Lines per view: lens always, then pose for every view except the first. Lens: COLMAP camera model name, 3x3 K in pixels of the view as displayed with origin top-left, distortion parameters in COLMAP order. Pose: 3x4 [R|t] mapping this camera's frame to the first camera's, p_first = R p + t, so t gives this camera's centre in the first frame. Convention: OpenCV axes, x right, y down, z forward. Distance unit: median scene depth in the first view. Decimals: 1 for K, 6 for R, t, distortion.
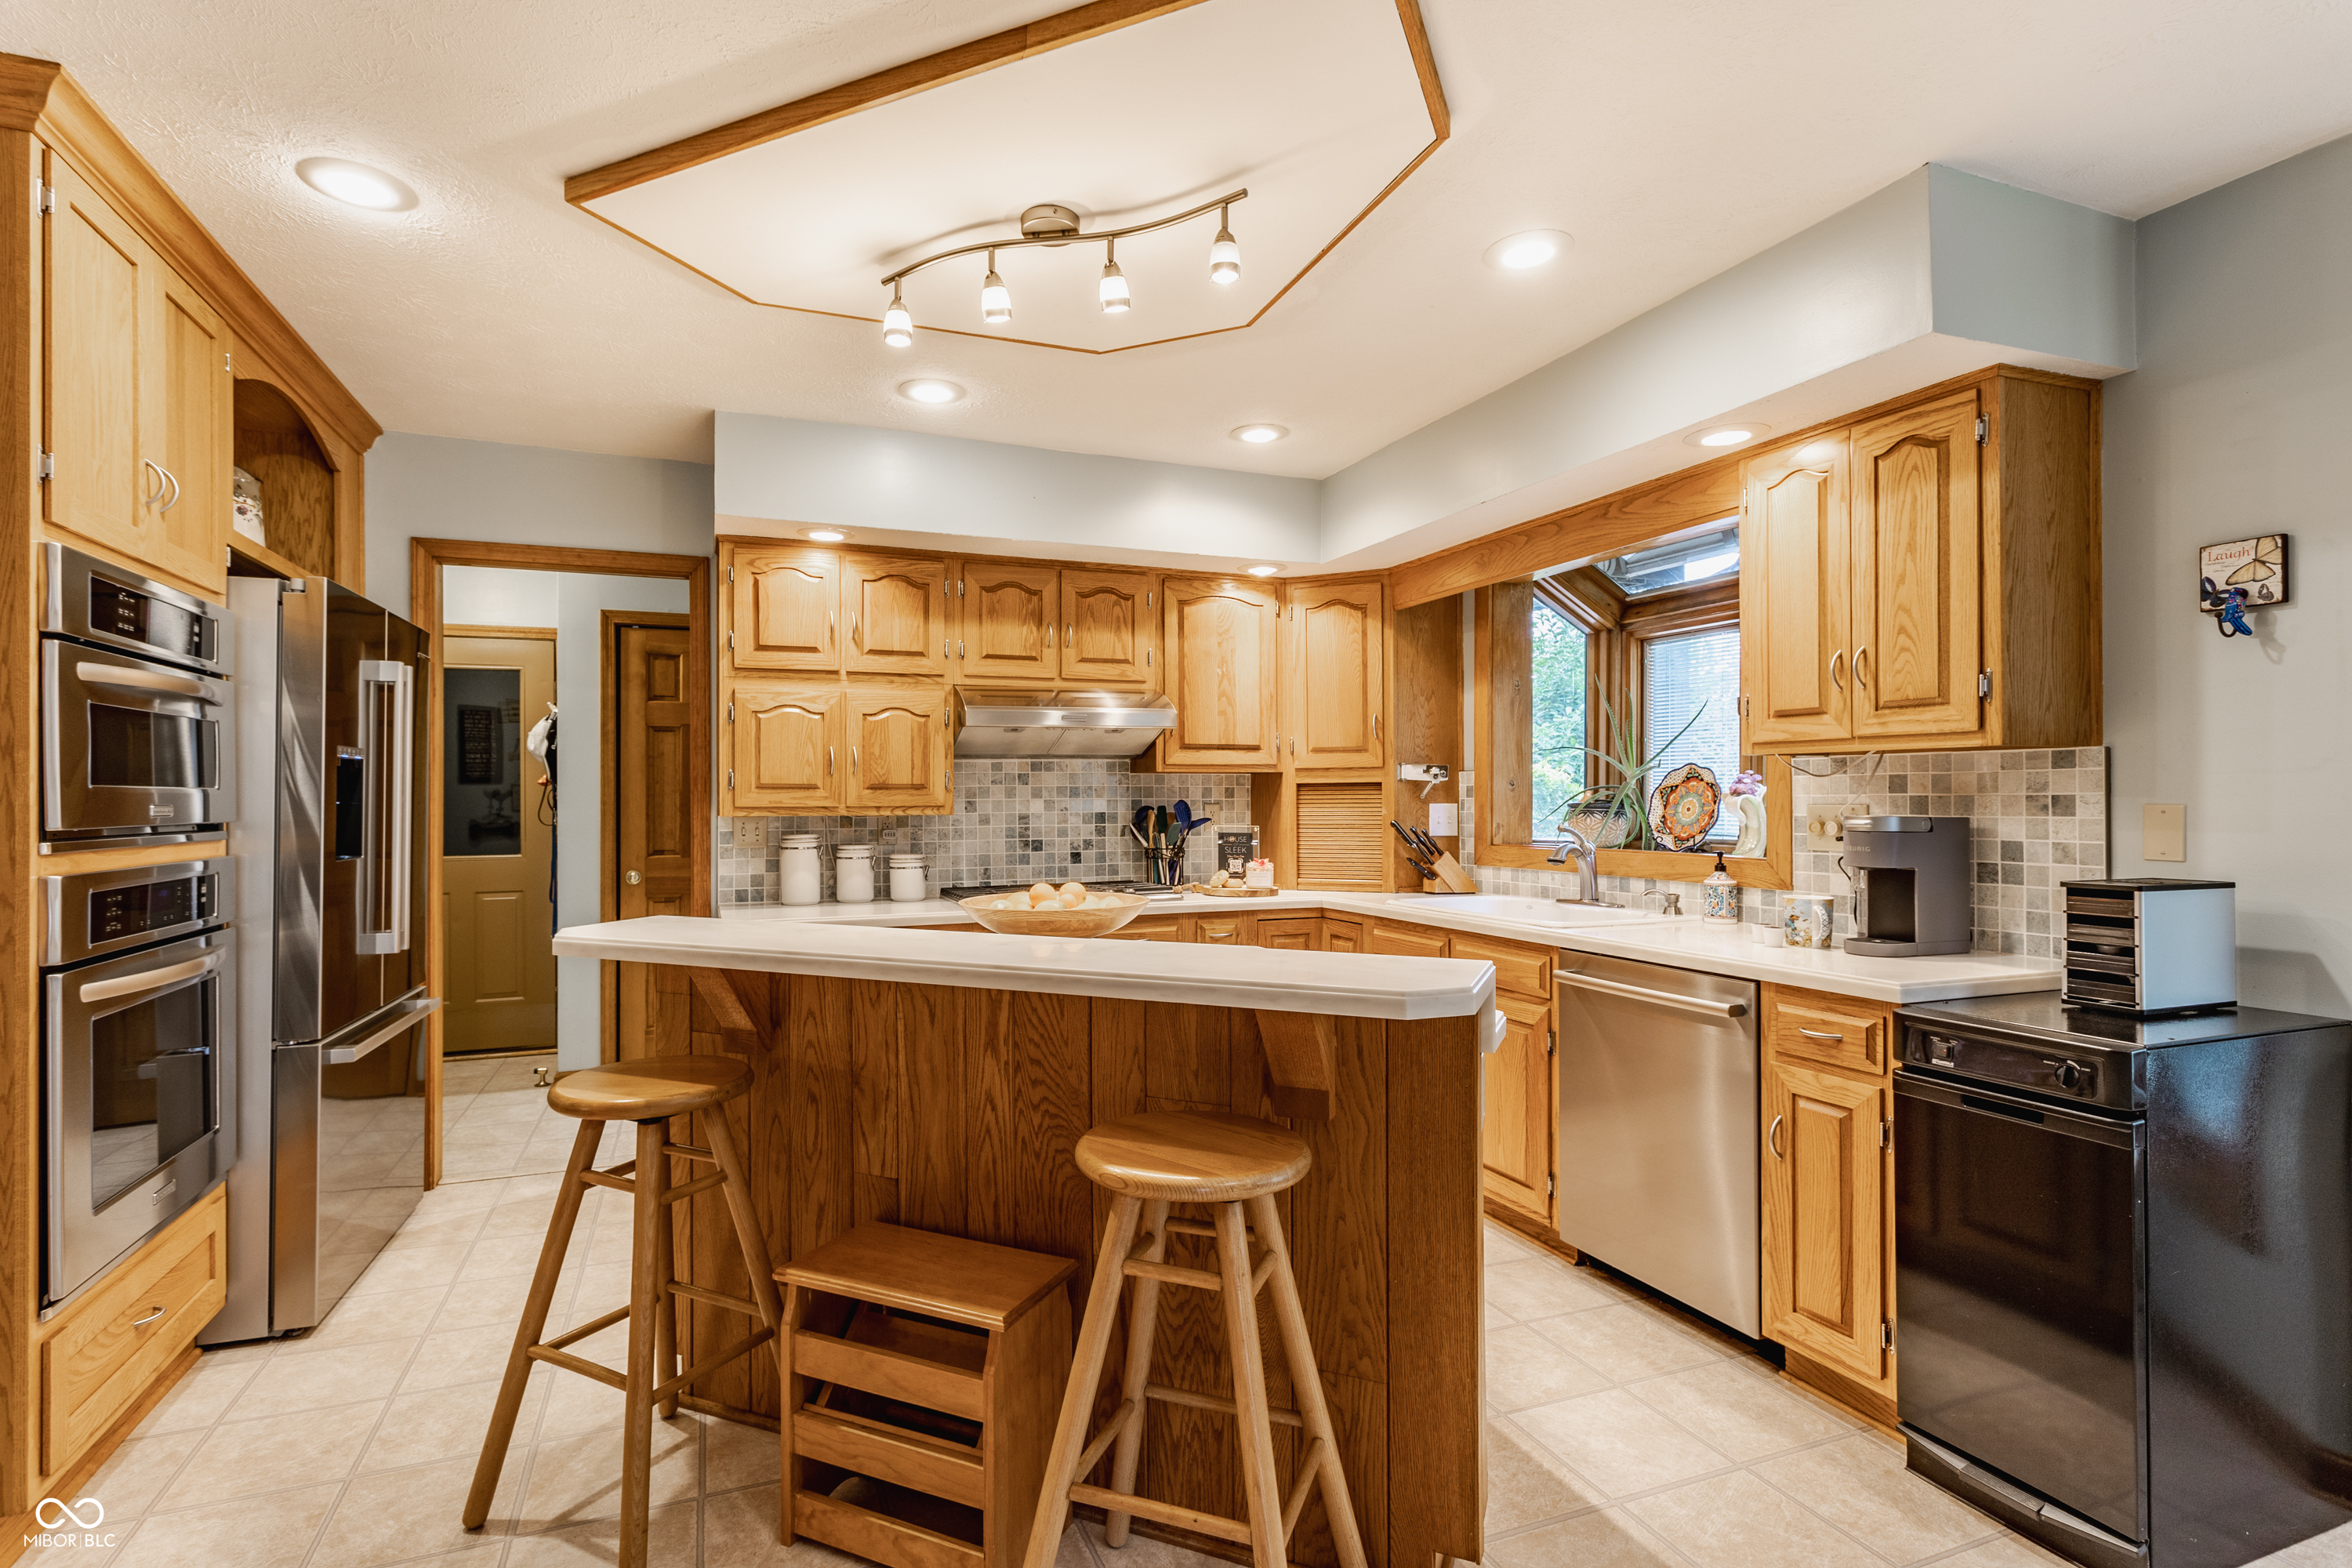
lens RADIAL K [[1100.9, 0, 1156.8], [0, 1100.9, 789.4], [0, 0, 1]] dist [-0.000557, 0.005031]
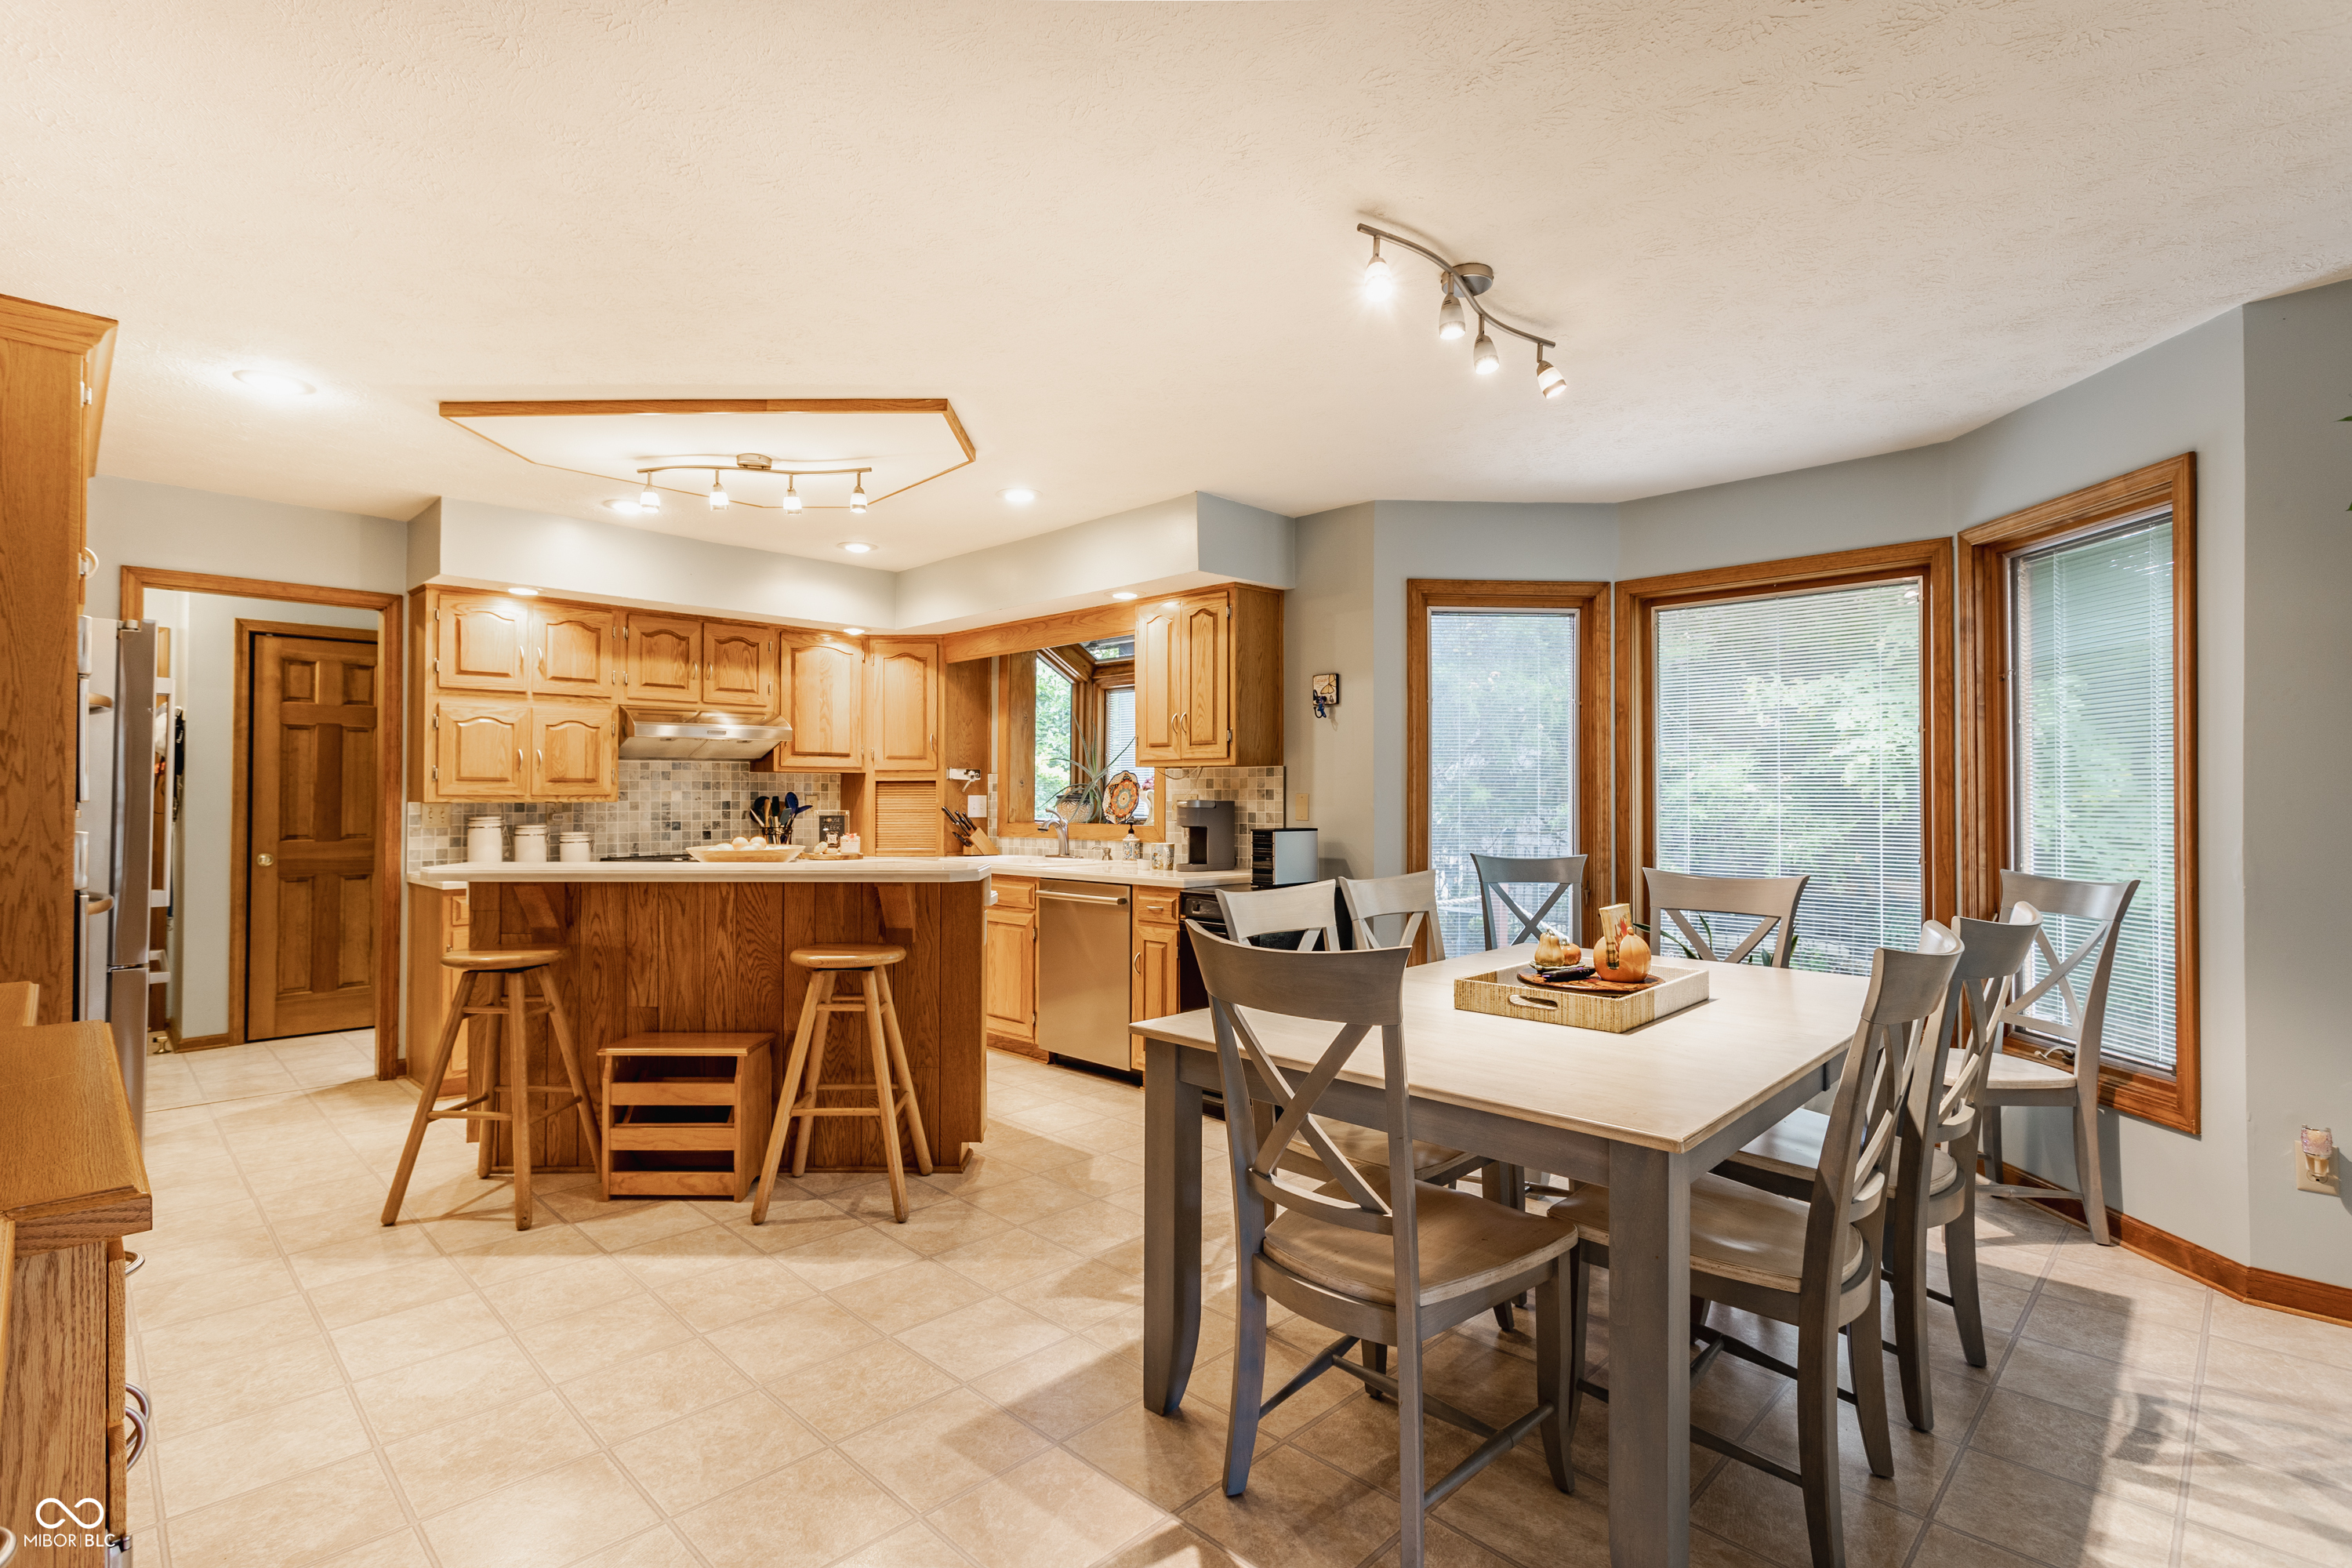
lens RADIAL K [[1100.9, 0, 1139.6], [0, 1100.9, 778.1], [0, 0, 1]] dist [-0.000557, 0.005031]
pose [[0.925190, 0.010485, 0.379360, -0.120863], [-0.006753, 0.999915, -0.011166, 0.005825], [-0.379445, 0.007769, 0.925182, -0.548892]]
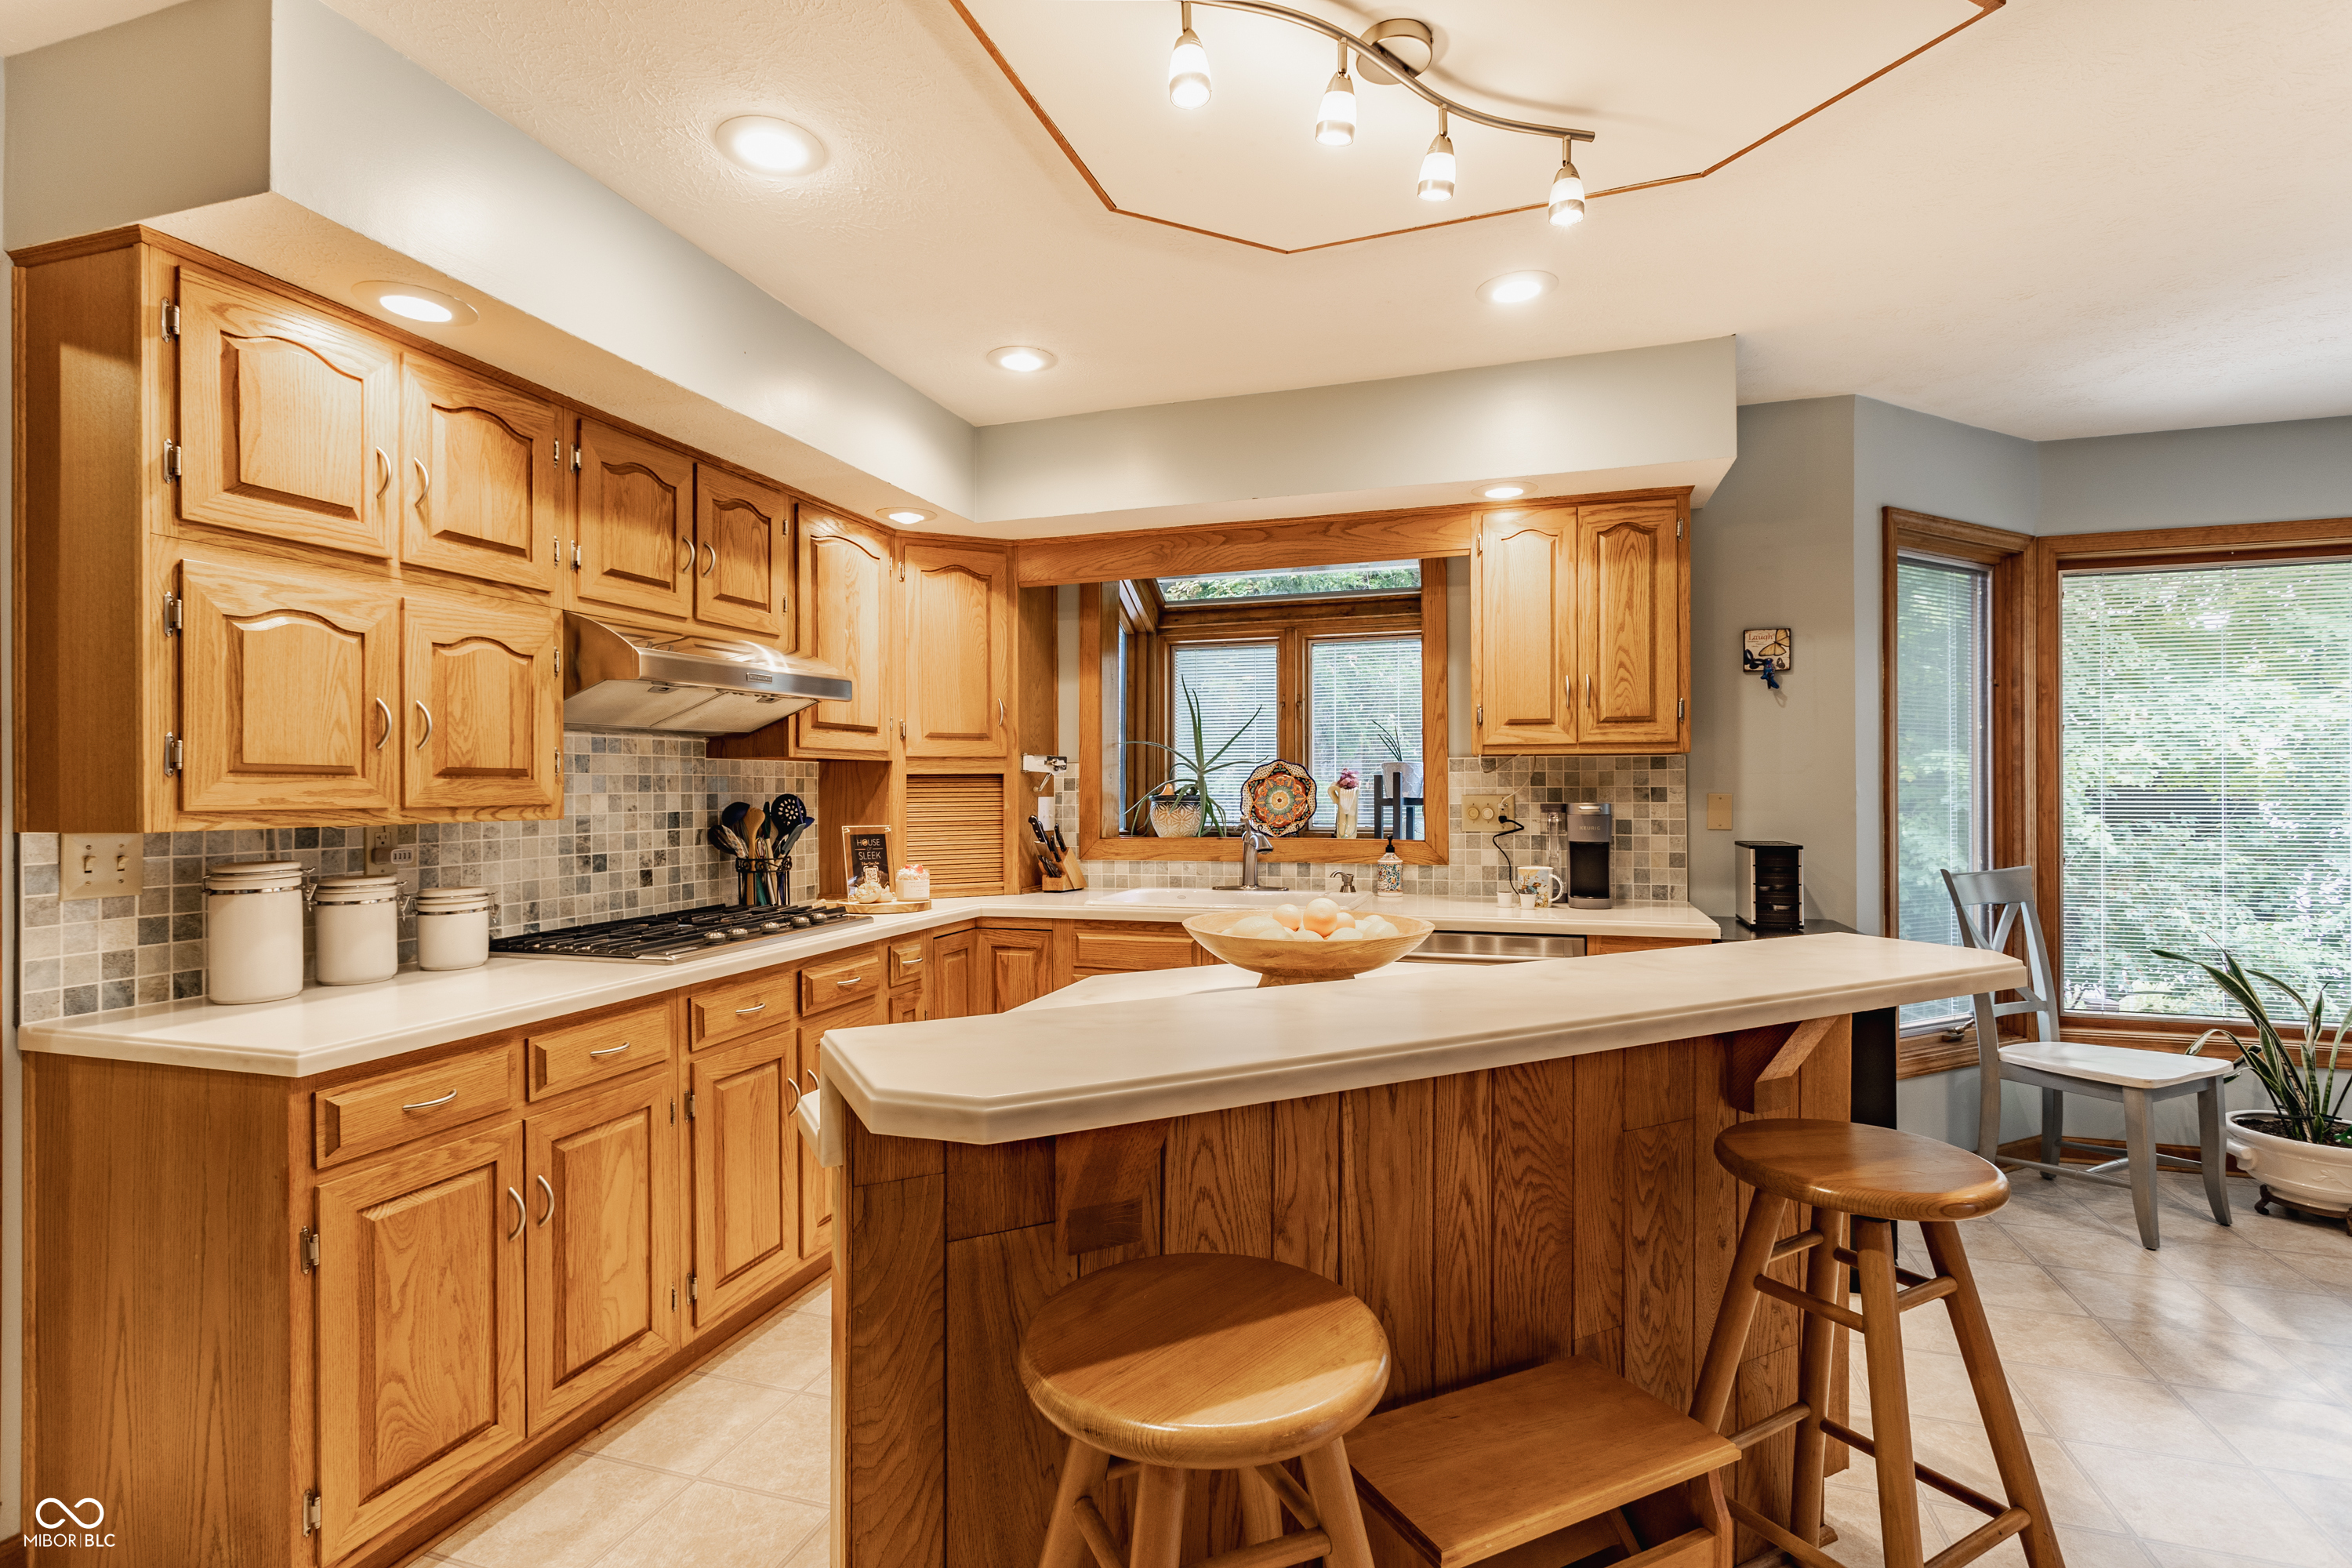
lens RADIAL K [[1100.9, 0, 1112.4], [0, 1100.9, 783.8], [0, 0, 1]] dist [-0.000557, 0.005031]
pose [[0.651745, 0.003606, 0.758430, -0.520810], [-0.003339, 0.999993, -0.001885, 0.003813], [-0.758431, -0.001304, 0.651752, 0.412187]]
